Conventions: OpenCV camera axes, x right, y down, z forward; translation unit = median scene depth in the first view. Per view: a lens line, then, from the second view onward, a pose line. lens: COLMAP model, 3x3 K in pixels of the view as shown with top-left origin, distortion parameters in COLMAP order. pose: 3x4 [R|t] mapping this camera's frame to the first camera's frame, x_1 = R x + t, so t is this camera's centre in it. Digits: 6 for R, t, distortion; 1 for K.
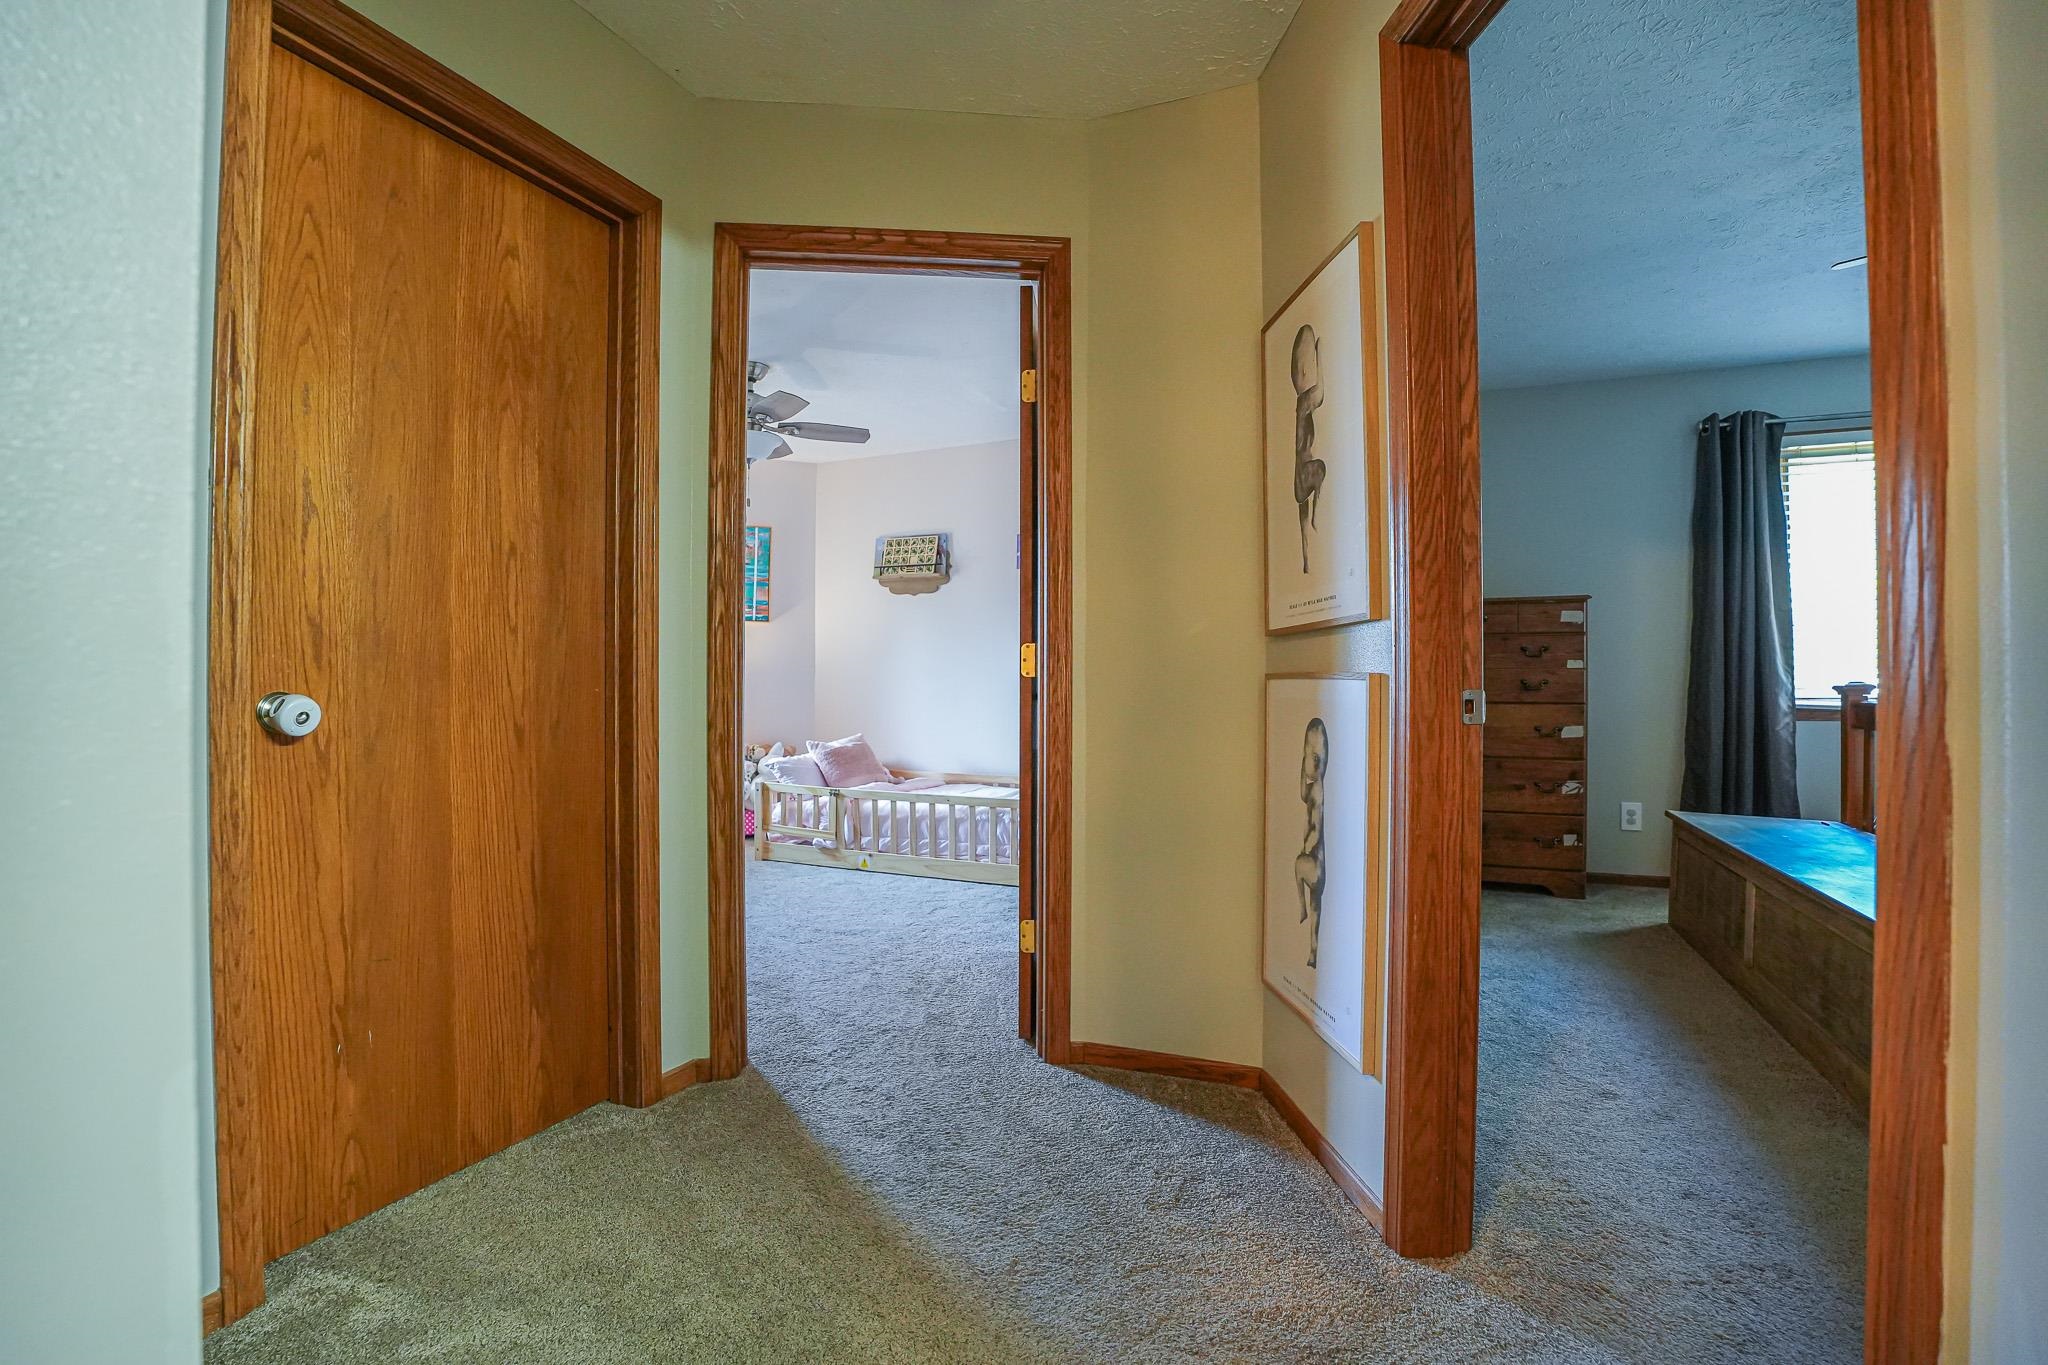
lens RADIAL K [[933.9, 0, 1006.0], [0, 933.9, 677.9], [0, 0, 1]] dist [-0.055890, 0.008240]
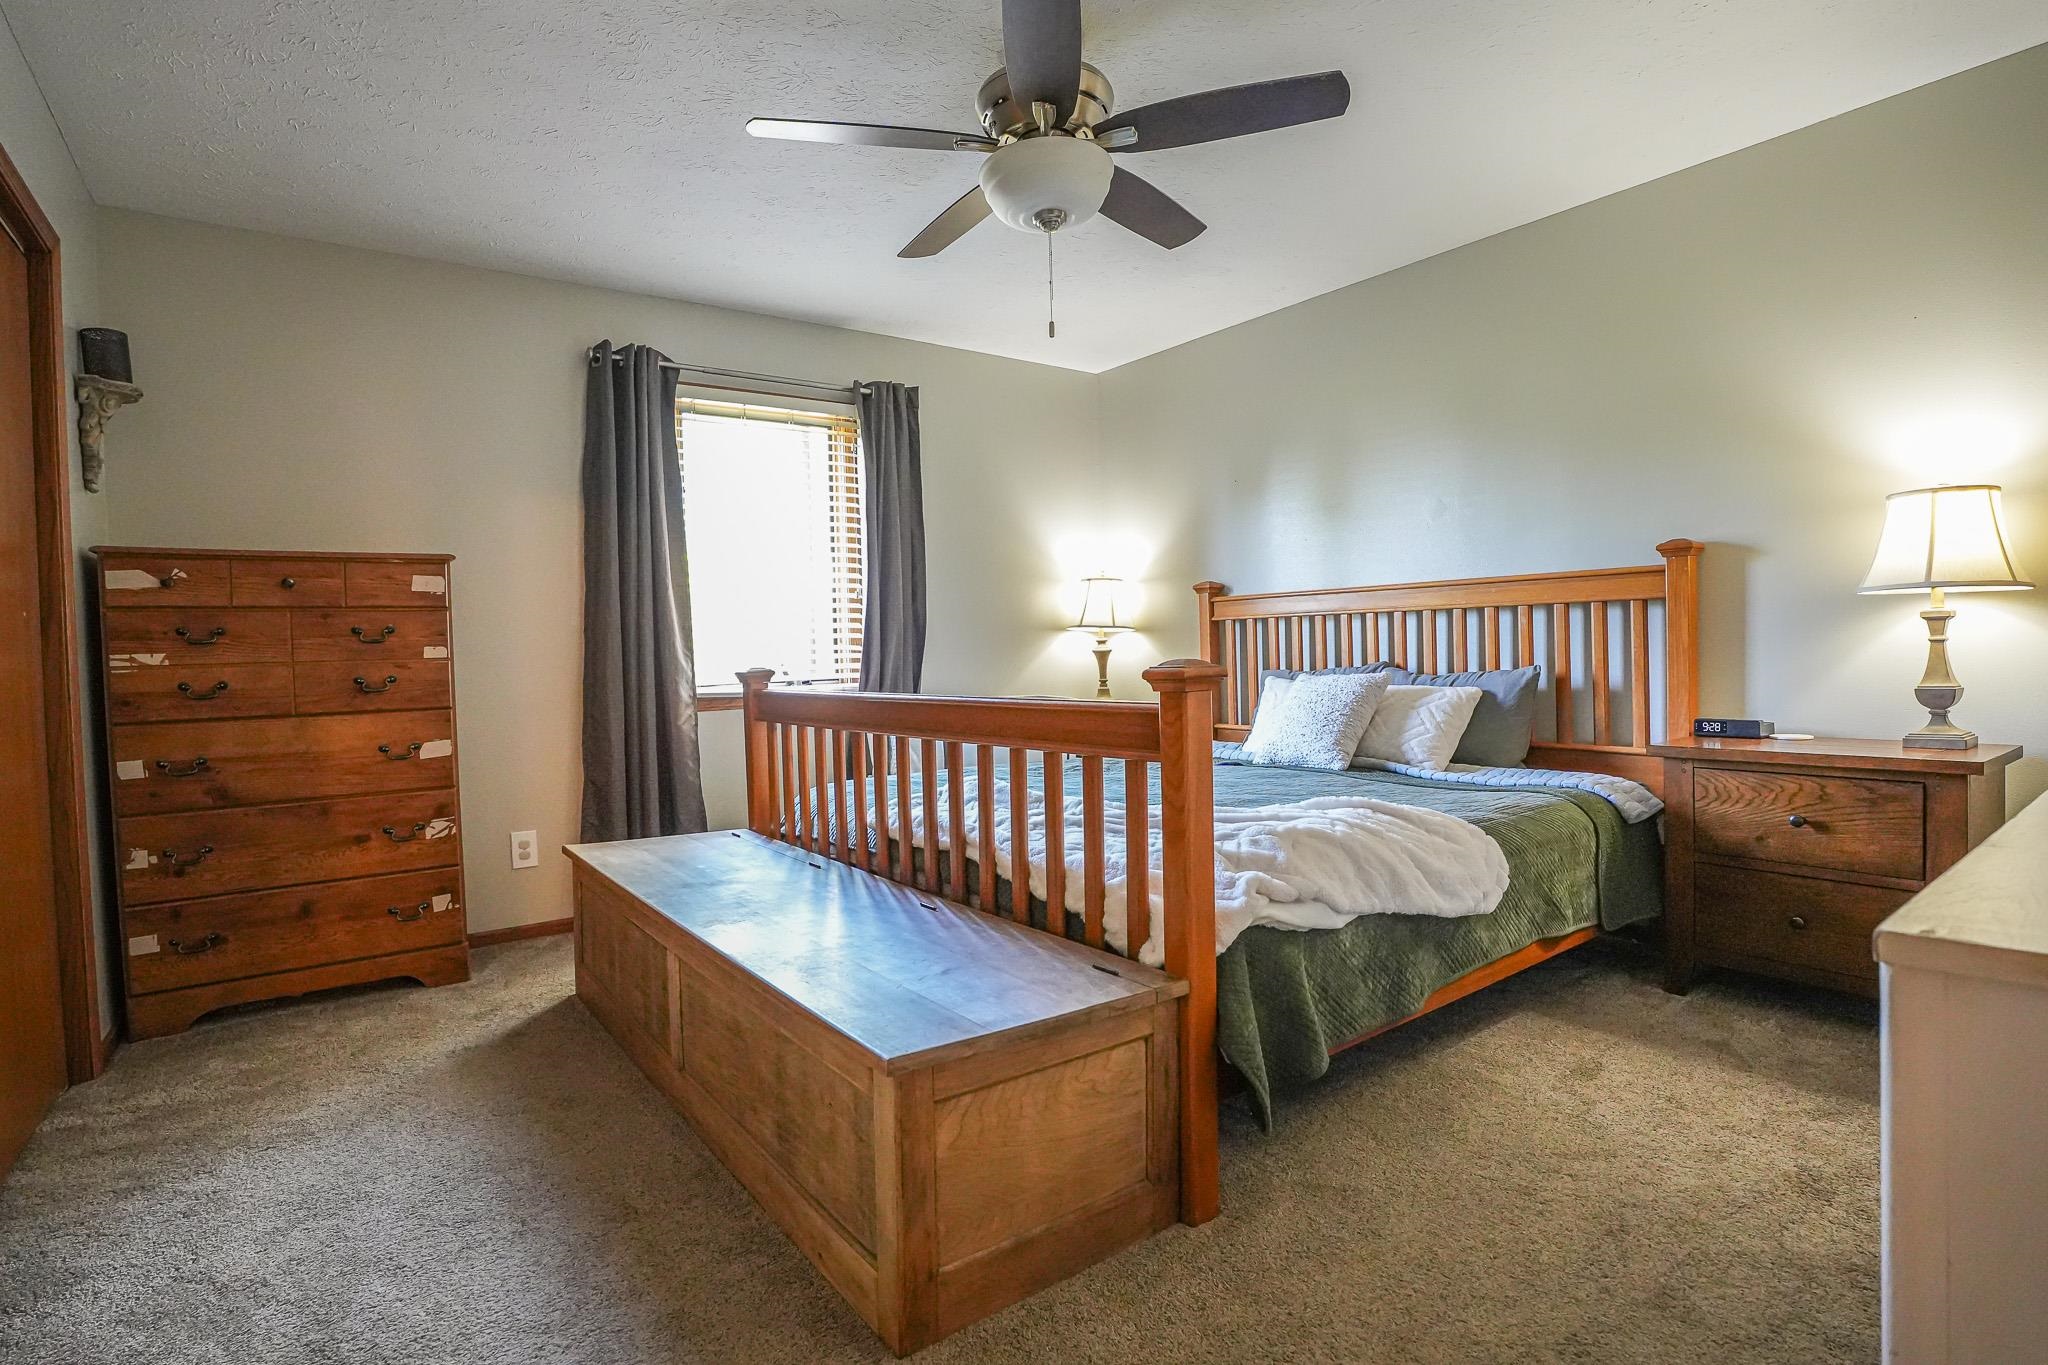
lens RADIAL K [[933.9, 0, 1013.2], [0, 933.9, 670.2], [0, 0, 1]] dist [-0.055890, 0.008240]
pose [[0.475589, -0.035371, 0.878956, 0.218484], [0.026010, 0.999320, 0.026141, -0.008290], [-0.879283, 0.010430, 0.476185, 0.280152]]
